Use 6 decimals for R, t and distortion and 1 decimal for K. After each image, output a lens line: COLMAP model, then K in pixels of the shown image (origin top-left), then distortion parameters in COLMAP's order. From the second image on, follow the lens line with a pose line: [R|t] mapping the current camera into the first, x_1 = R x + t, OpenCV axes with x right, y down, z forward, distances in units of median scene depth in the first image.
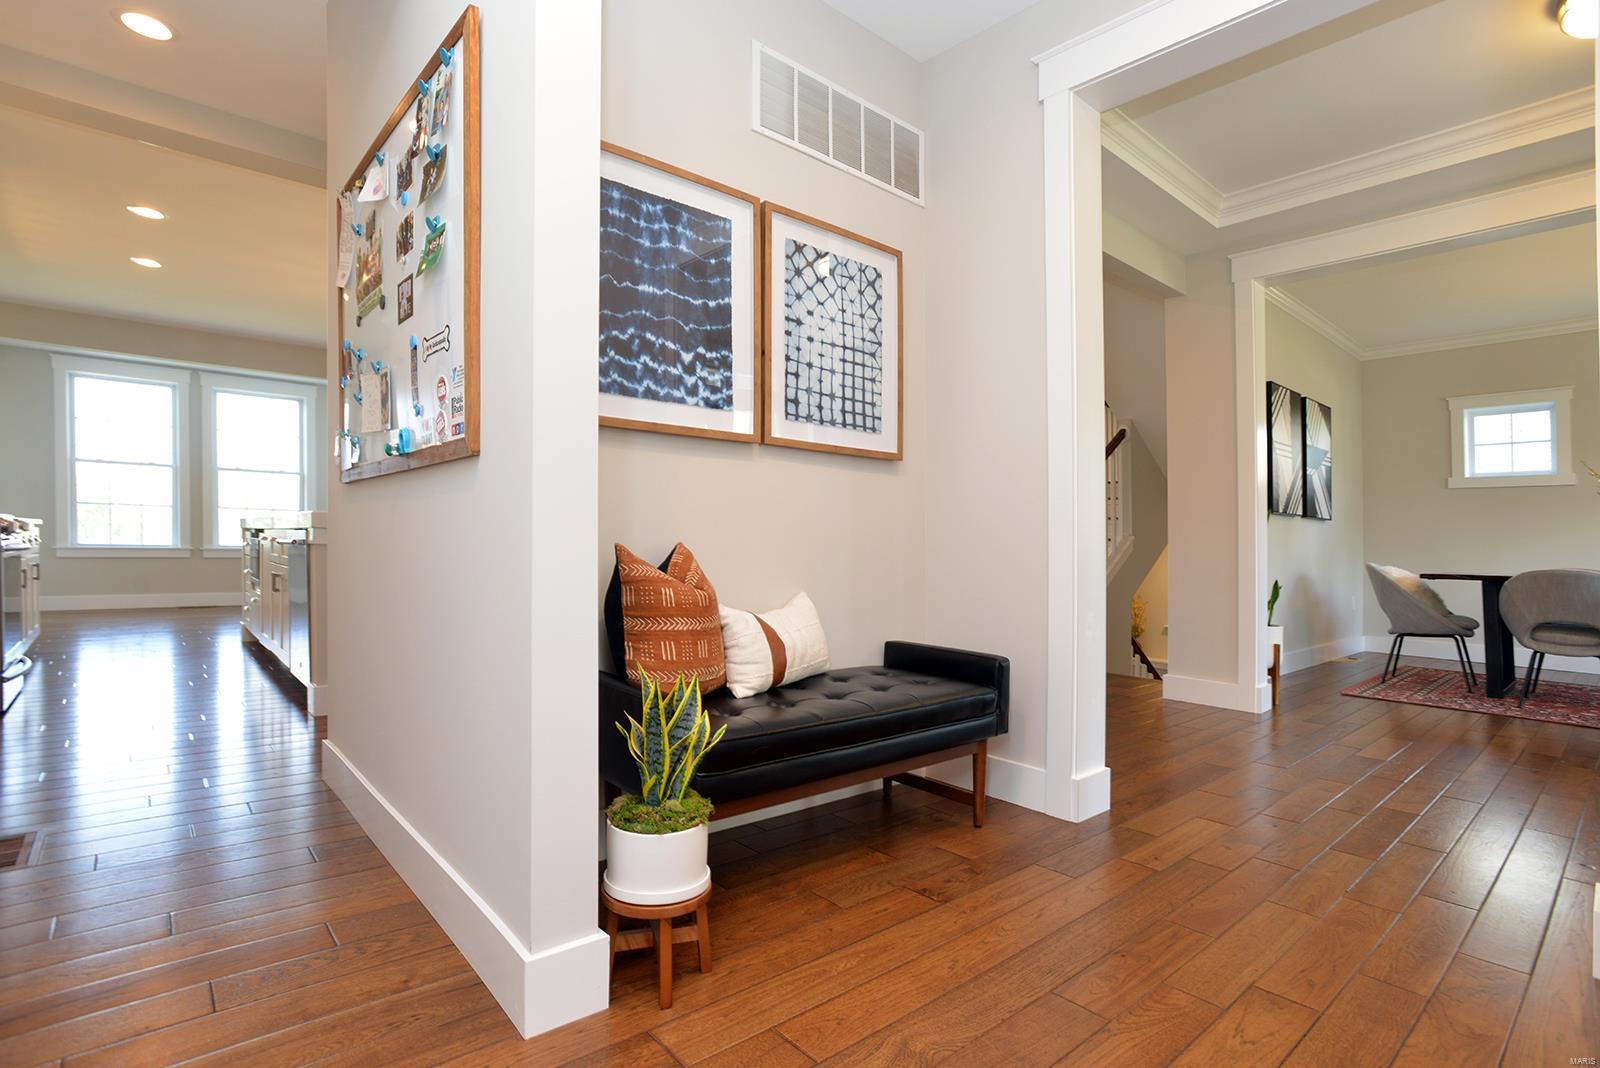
lens RADIAL K [[797.1, 0, 801.4], [0, 797.1, 532.0], [0, 0, 1]] dist [0.004281, 0.006660]
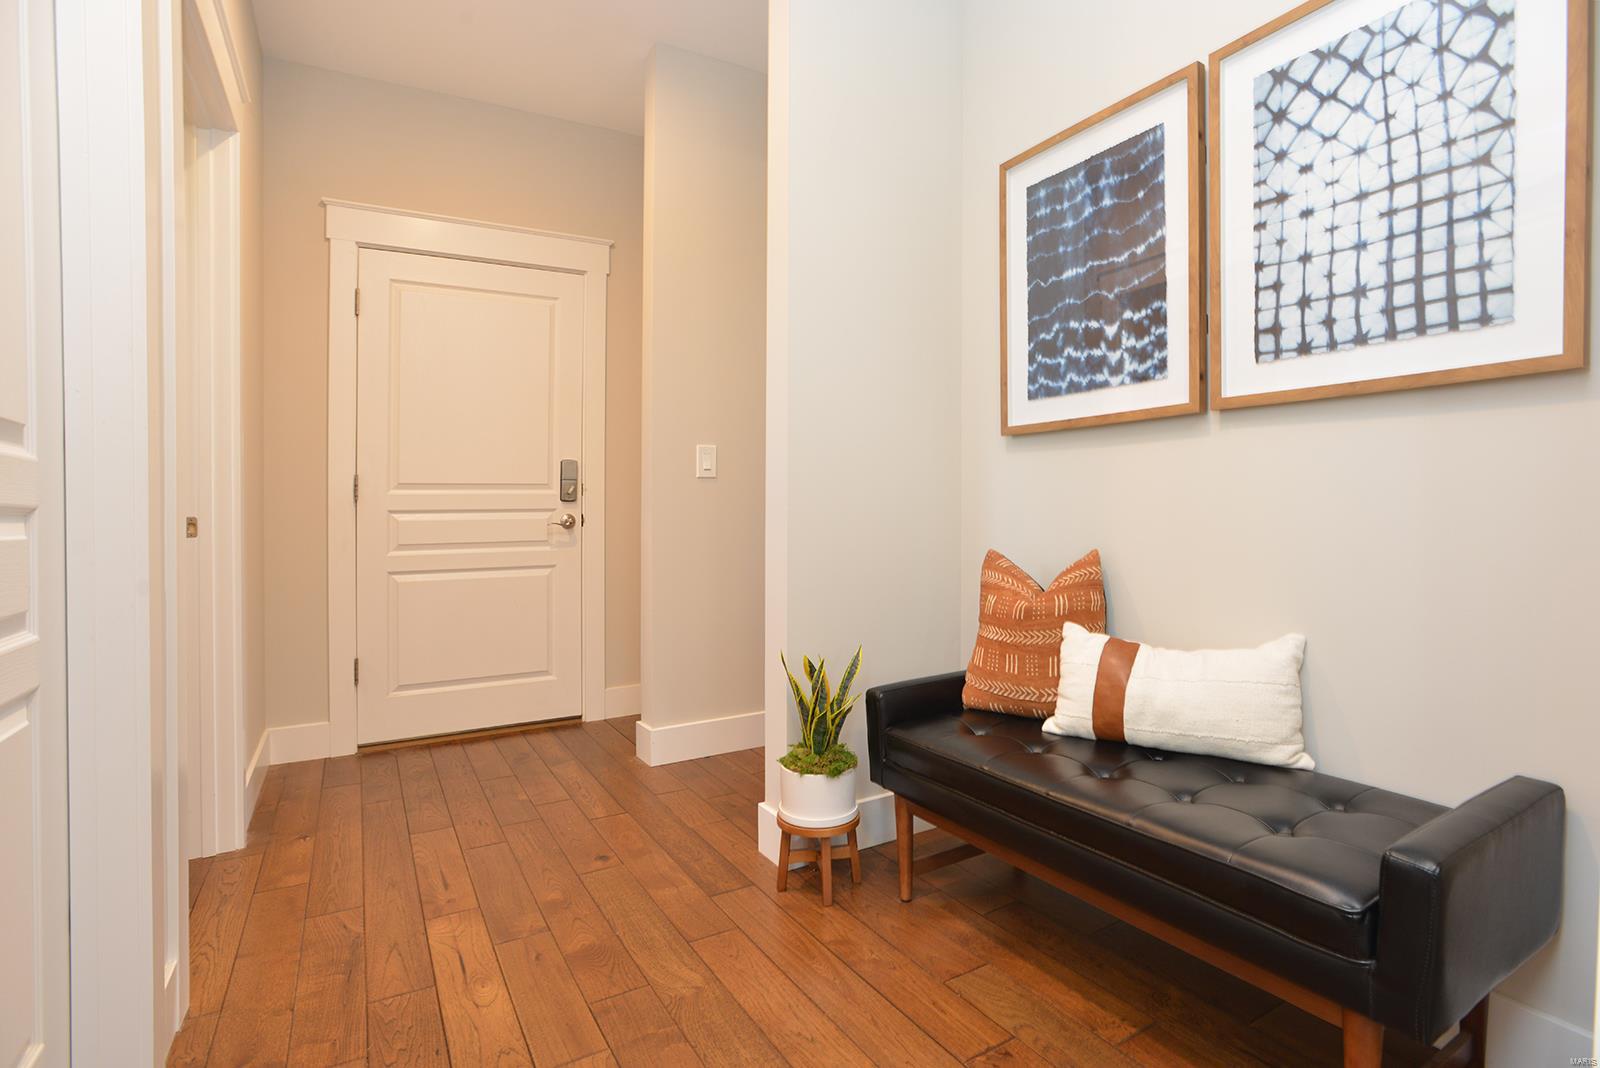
lens RADIAL K [[797.1, 0, 803.9], [0, 797.1, 539.3], [0, 0, 1]] dist [0.004281, 0.006660]
pose [[-0.160536, 0.019672, -0.986834, 0.702545], [0.023318, 0.999598, 0.016133, -0.018364], [0.986754, -0.020421, -0.160930, 0.763648]]
